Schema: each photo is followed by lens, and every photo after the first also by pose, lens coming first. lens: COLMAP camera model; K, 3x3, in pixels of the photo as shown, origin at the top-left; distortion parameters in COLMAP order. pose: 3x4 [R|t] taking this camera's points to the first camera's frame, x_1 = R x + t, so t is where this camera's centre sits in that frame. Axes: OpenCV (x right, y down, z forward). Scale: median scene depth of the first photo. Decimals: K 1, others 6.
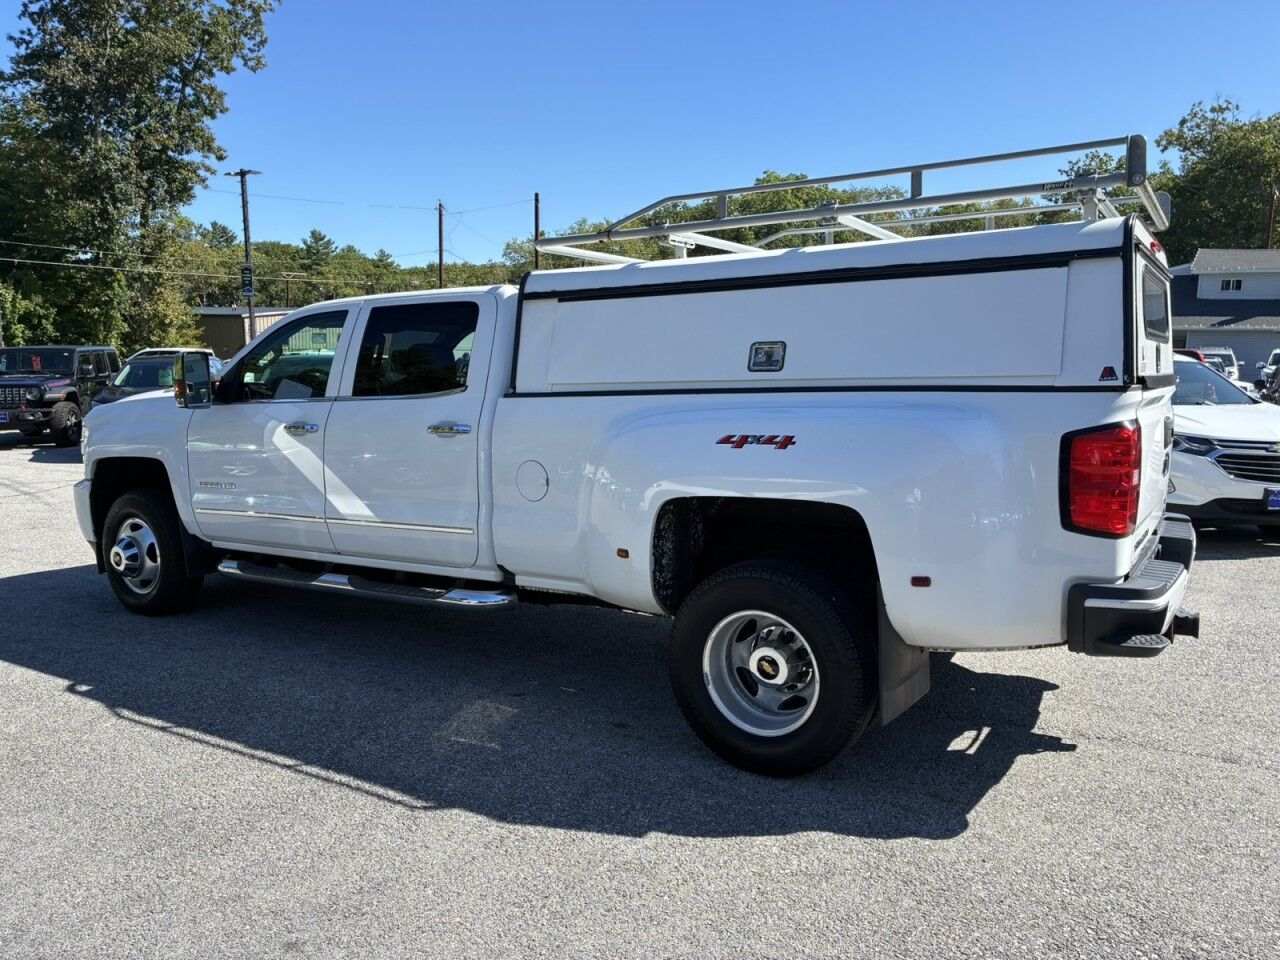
lens RADIAL K [[962.0, 0, 637.9], [0, 962.0, 476.5], [0, 0, 1]] dist [0.071585, -0.095024]
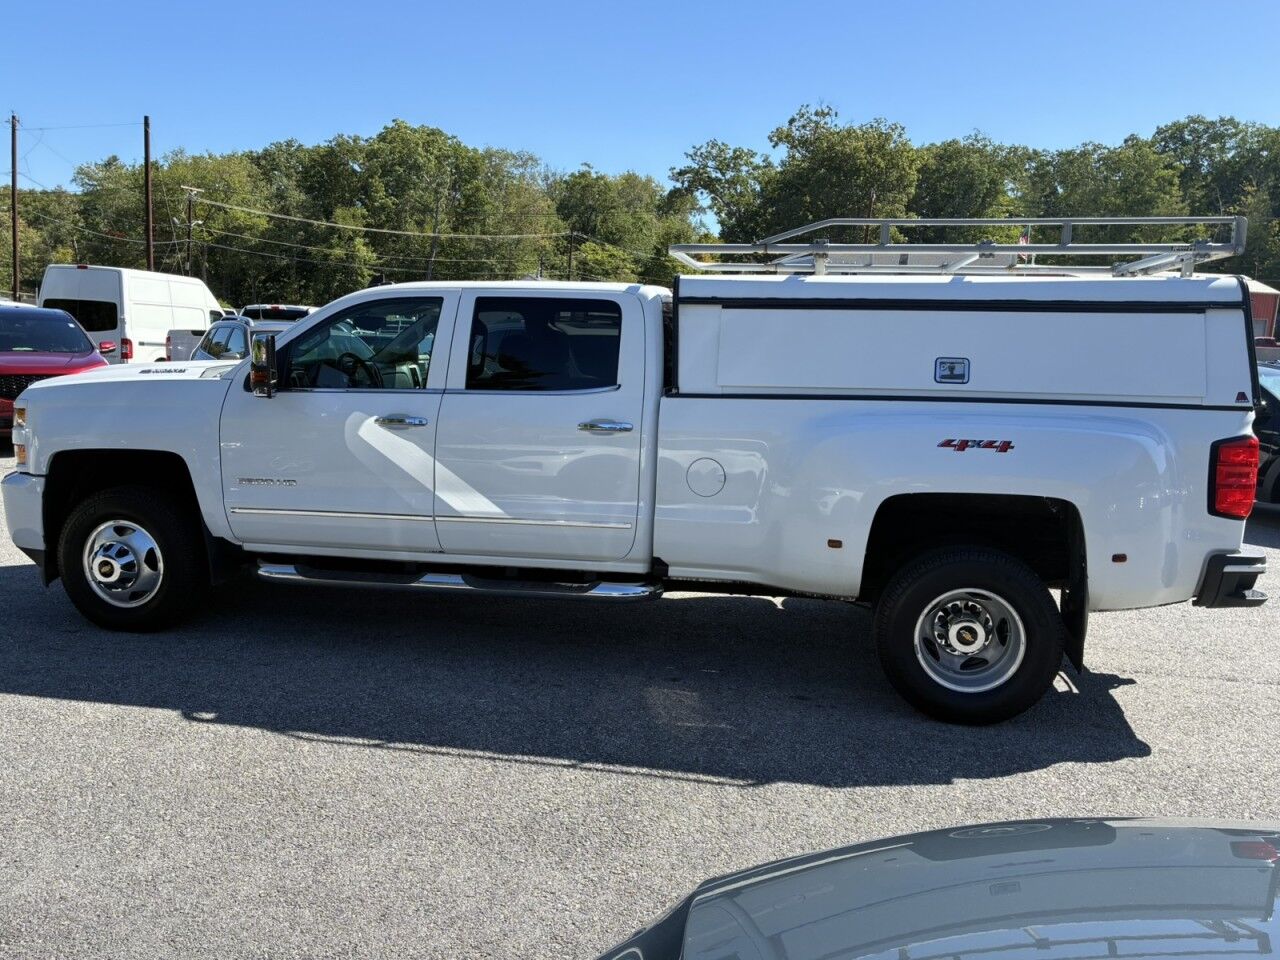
lens RADIAL K [[996.9, 0, 637.0], [0, 996.9, 472.8], [0, 0, 1]] dist [0.074588, -0.099190]
pose [[0.929428, -0.013503, 0.368757, -0.540339], [0.003003, 0.999574, 0.029032, -0.030120], [-0.368991, -0.025875, 0.929073, 0.008261]]
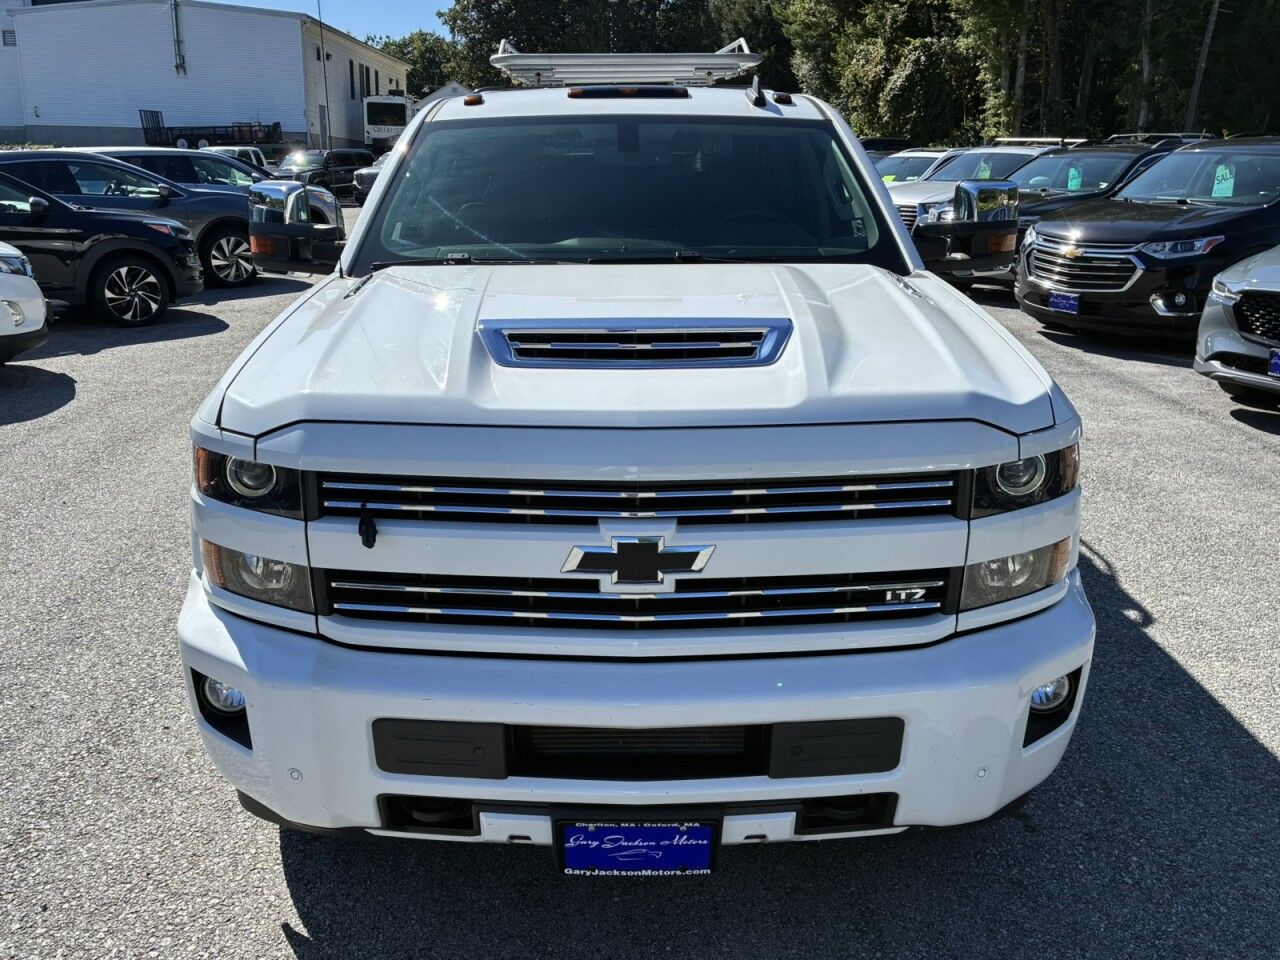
lens RADIAL K [[1123.9, 0, 613.8], [0, 1123.9, 497.4], [0, 0, 1]] dist [0.091254, -0.131866]
pose [[-0.530985, -0.249676, 0.809764, -1.078610], [0.102416, 0.929693, 0.353811, -0.247604], [-0.841169, 0.270801, -0.468082, 1.776624]]
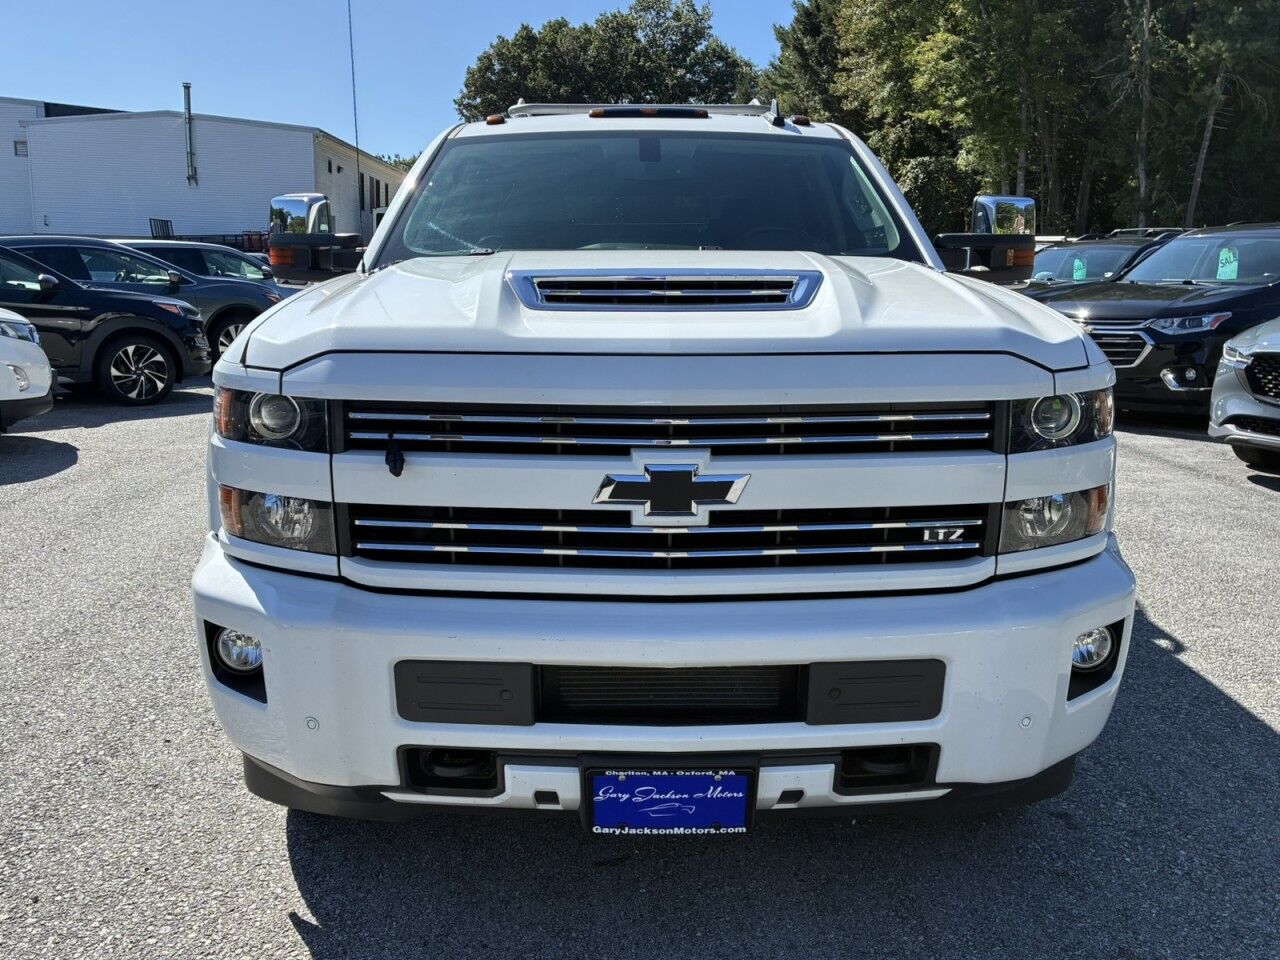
lens RADIAL K [[1145.2, 0, 635.6], [0, 1145.2, 503.3], [0, 0, 1]] dist [0.085771, -0.122303]
pose [[-0.542201, -0.171716, 0.822516, -1.087700], [0.096849, 0.959599, 0.264177, -0.177955], [-0.834649, 0.222896, -0.503665, 1.803532]]
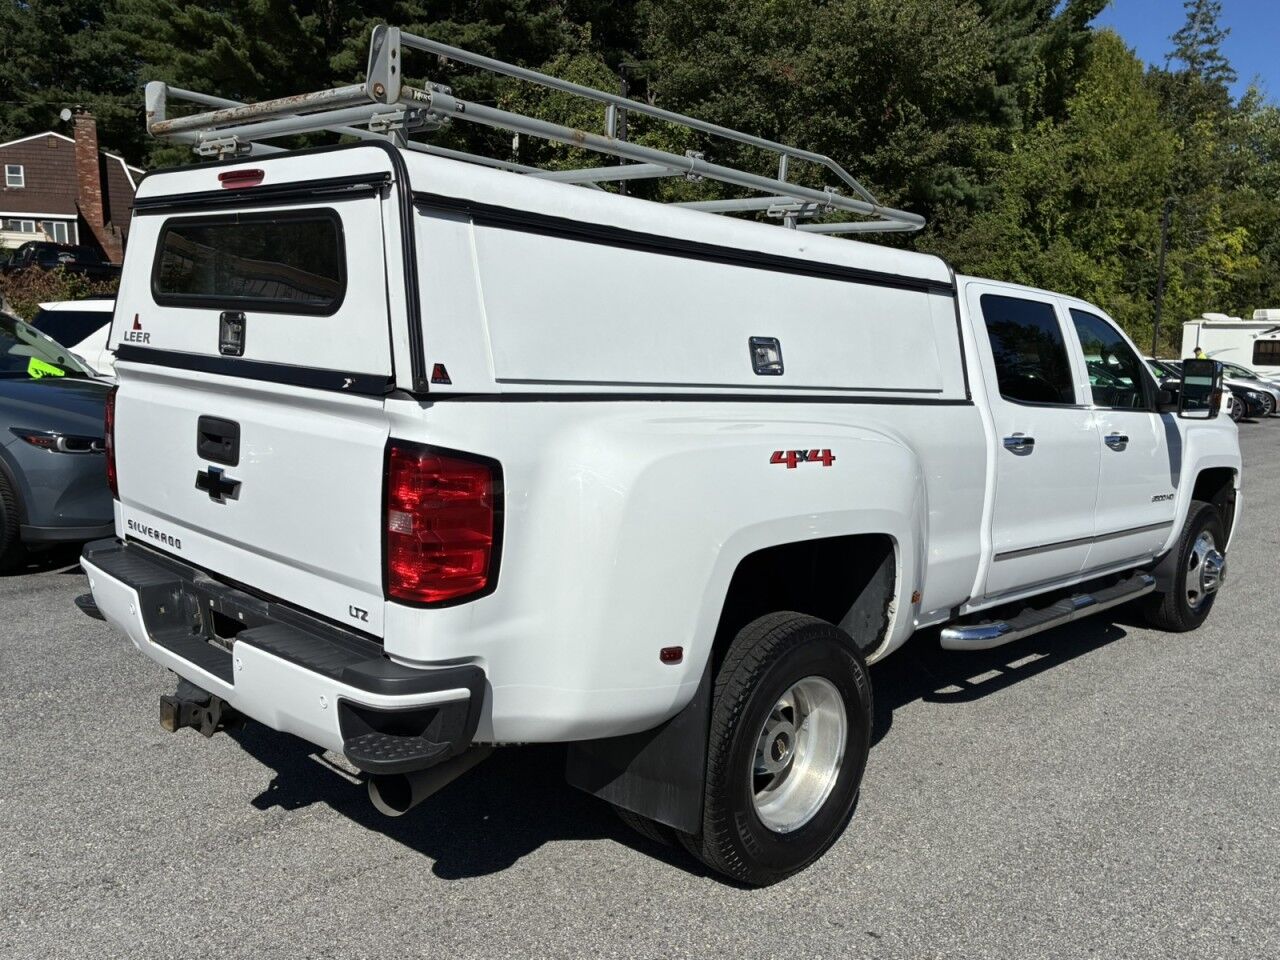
lens RADIAL K [[1065.4, 0, 684.2], [0, 1065.4, 495.9], [0, 0, 1]] dist [0.104542, -0.138767]
pose [[-0.186736, 0.139539, -0.972450, 1.027150], [-0.160009, 0.972324, 0.170247, -0.158873], [0.969292, 0.187392, -0.159240, 1.203227]]
